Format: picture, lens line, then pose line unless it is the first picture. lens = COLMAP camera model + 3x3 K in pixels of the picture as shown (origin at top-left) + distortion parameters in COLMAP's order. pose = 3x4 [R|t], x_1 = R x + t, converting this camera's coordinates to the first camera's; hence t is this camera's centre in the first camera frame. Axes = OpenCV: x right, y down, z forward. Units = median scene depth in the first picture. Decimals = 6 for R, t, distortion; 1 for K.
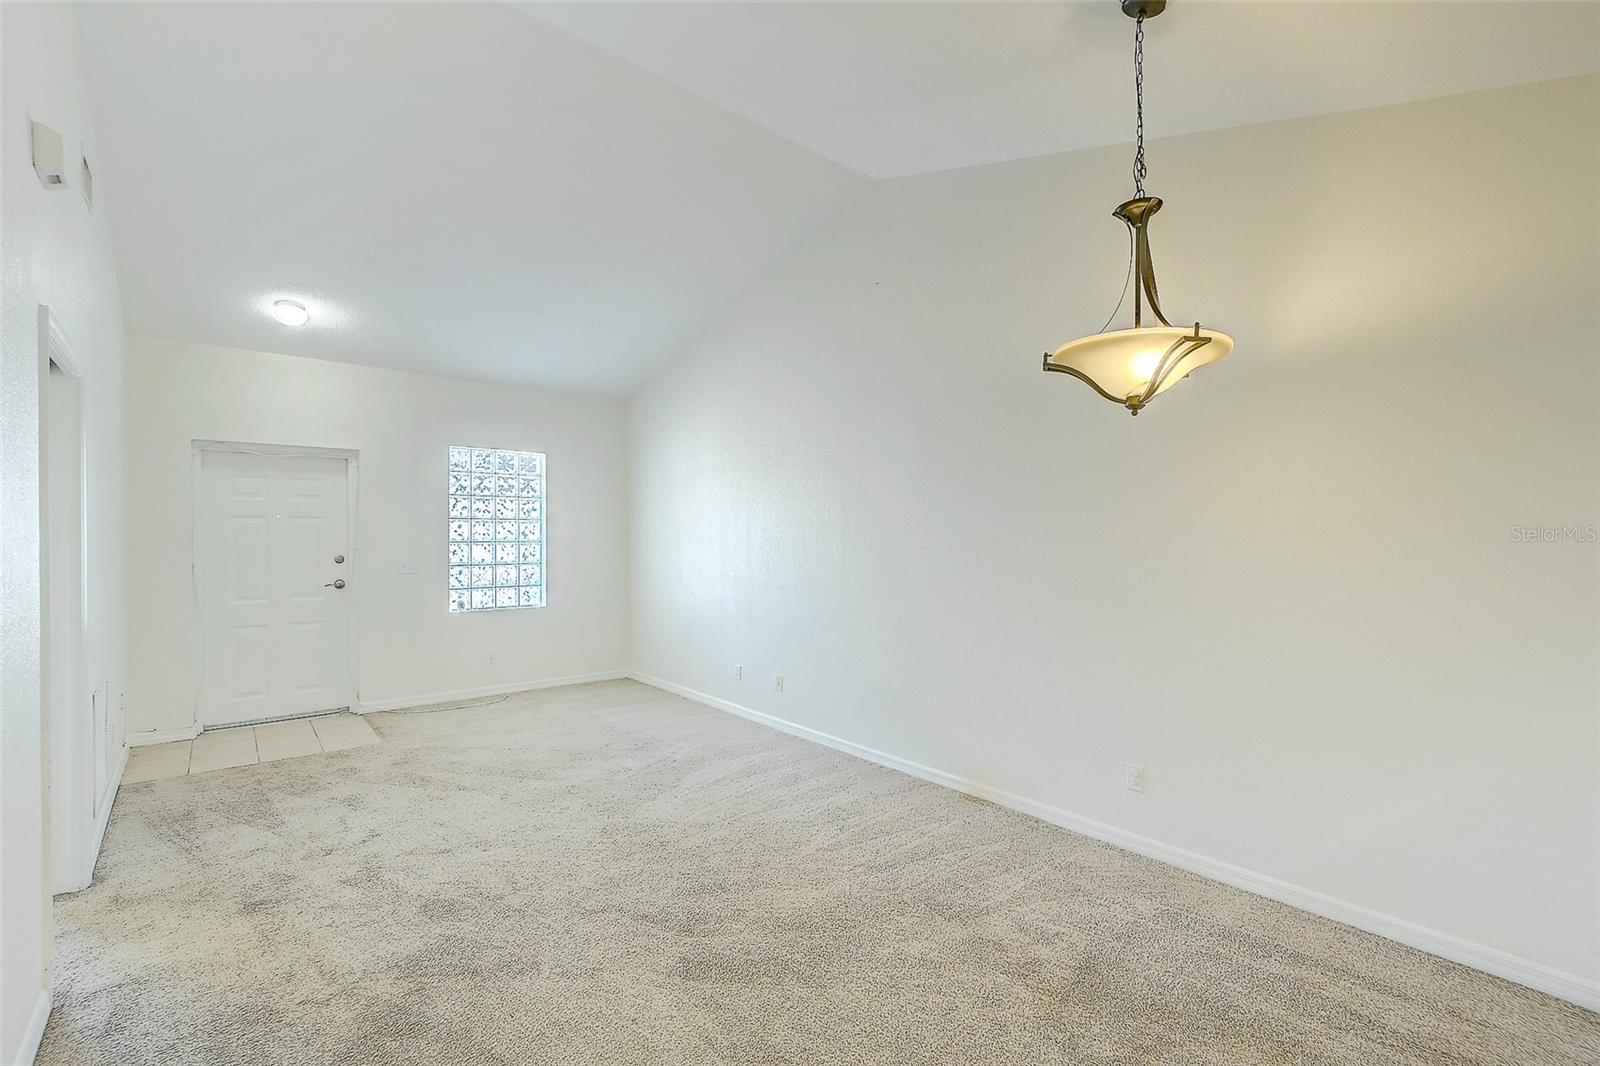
lens RADIAL K [[699.1, 0, 797.1], [0, 699.1, 536.2], [0, 0, 1]] dist [0.004739, 0.000089]
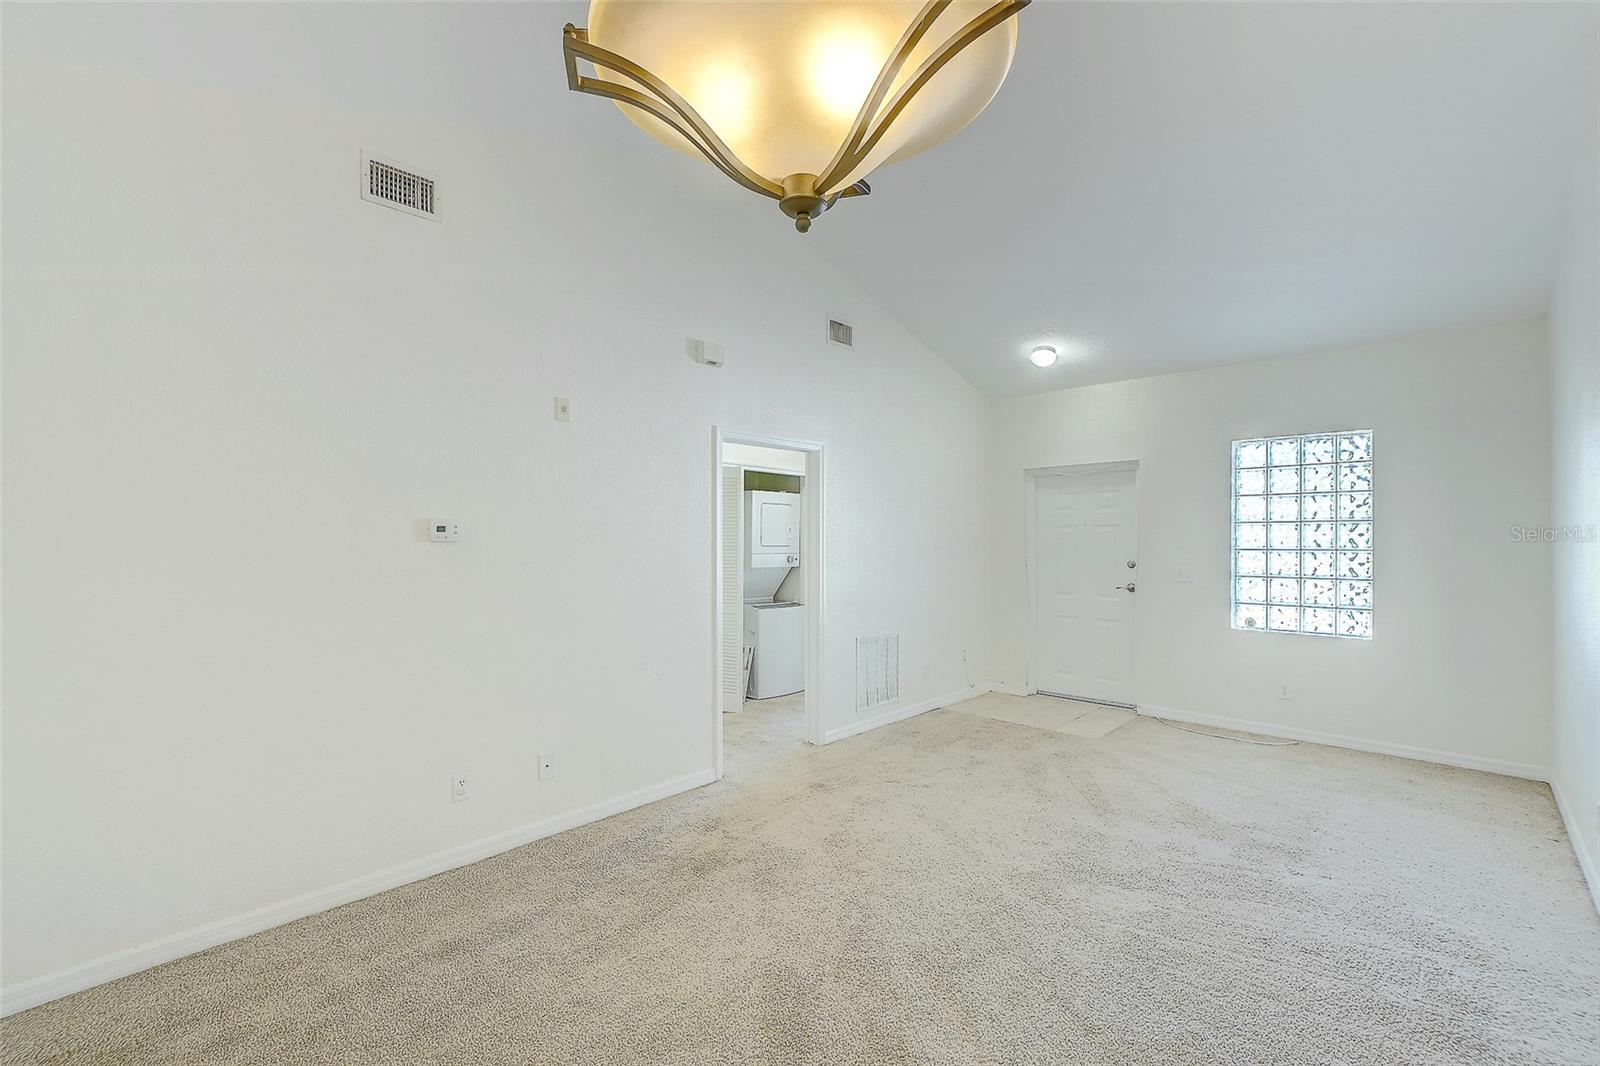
lens RADIAL K [[699.1, 0, 797.7], [0, 699.1, 533.8], [0, 0, 1]] dist [0.004739, 0.000089]
pose [[0.104257, -0.011475, -0.994484, 0.382481], [-0.002632, 0.999927, -0.011814, 0.000332], [0.994547, 0.003849, 0.104219, 0.414595]]
